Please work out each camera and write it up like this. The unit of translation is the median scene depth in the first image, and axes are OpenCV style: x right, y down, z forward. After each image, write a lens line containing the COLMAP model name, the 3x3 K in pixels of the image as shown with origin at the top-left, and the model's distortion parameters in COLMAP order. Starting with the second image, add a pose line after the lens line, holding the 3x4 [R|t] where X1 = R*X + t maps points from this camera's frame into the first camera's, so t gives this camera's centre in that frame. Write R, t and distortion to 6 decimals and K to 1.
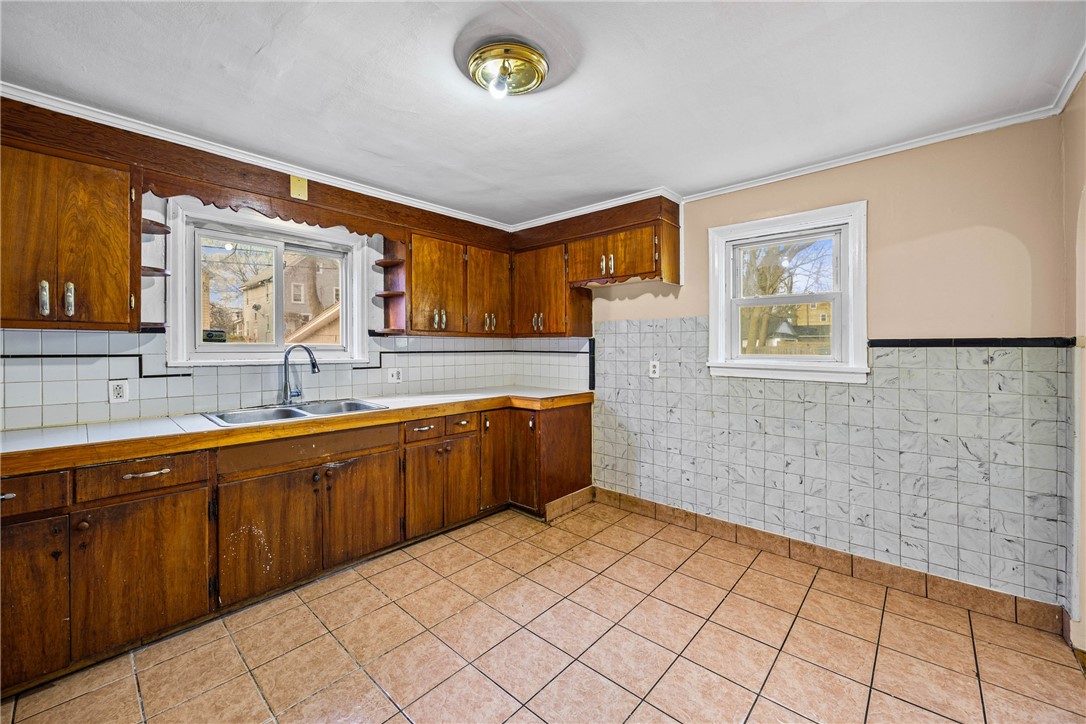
lens RADIAL K [[426.5, 0, 541.8], [0, 426.5, 364.1], [0, 0, 1]] dist [-0.003642, -0.000240]
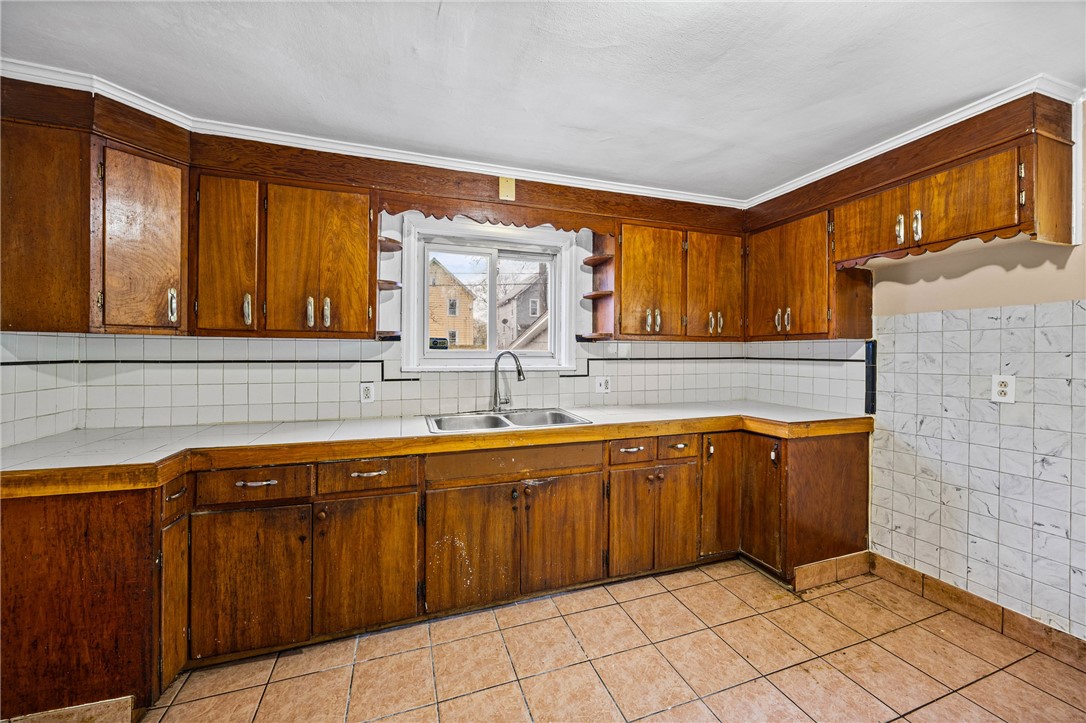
lens RADIAL K [[426.5, 0, 541.8], [0, 426.5, 363.6], [0, 0, 1]] dist [-0.003642, -0.000240]
pose [[0.878429, 0.009100, -0.477787, -0.031465], [-0.017129, 0.999776, -0.012451, -0.005895], [0.477566, 0.019121, 0.878388, 0.172457]]
